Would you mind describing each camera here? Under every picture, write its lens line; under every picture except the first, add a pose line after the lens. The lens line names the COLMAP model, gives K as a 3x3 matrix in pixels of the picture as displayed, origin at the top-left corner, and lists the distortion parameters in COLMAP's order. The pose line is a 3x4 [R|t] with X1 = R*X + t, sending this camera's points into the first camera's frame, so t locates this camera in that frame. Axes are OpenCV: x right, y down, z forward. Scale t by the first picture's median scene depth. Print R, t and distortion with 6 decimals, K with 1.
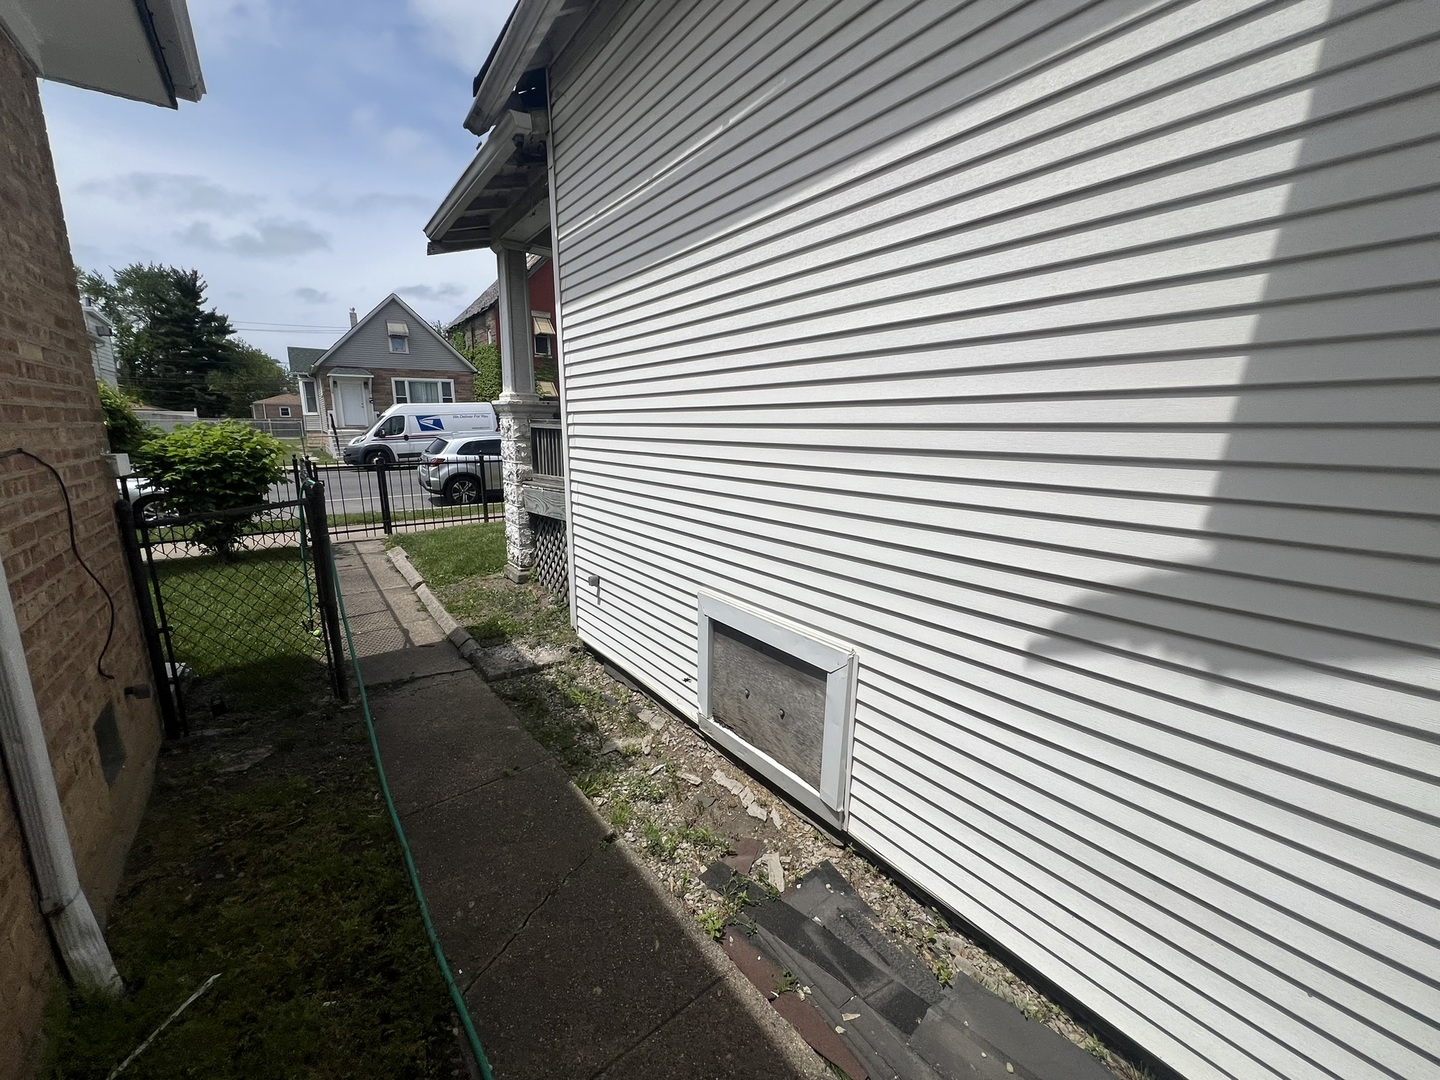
lens RADIAL K [[579.2, 0, 716.4], [0, 579.2, 539.5], [0, 0, 1]] dist [0.003712, 0.000046]
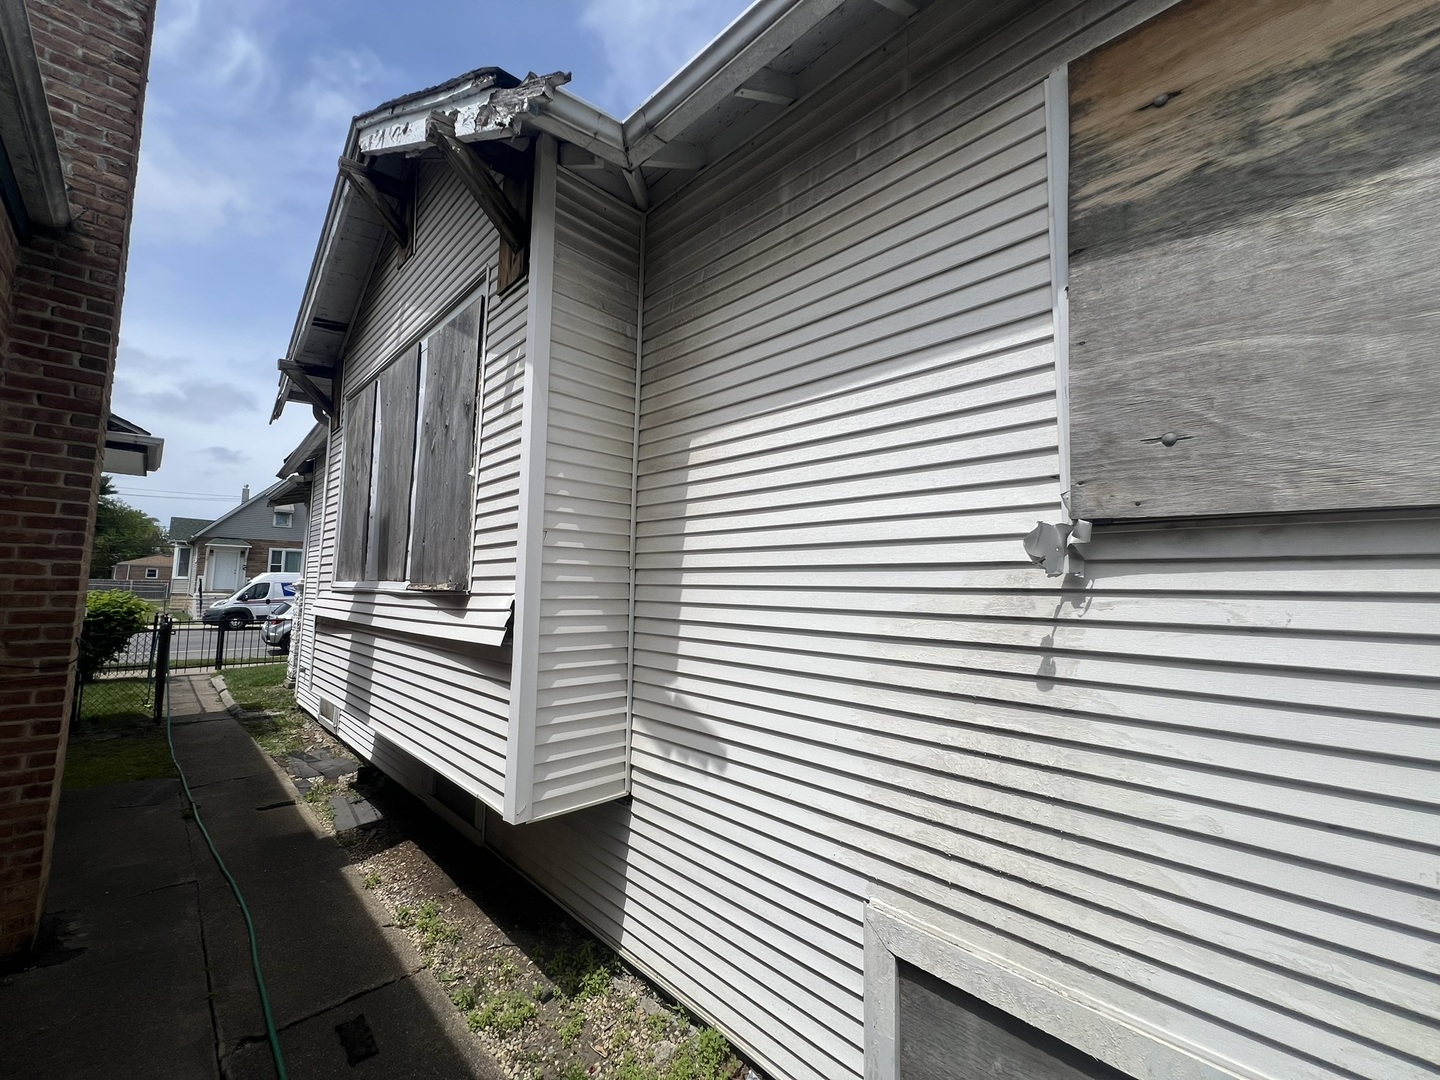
lens RADIAL K [[574.8, 0, 723.1], [0, 574.8, 542.4], [0, 0, 1]] dist [-0.000031, -0.000094]
pose [[0.987656, 0.032175, 0.153301, 0.155526], [0.012268, 0.959783, -0.280476, 0.036845], [-0.156160, 0.278894, 0.947540, -0.221255]]
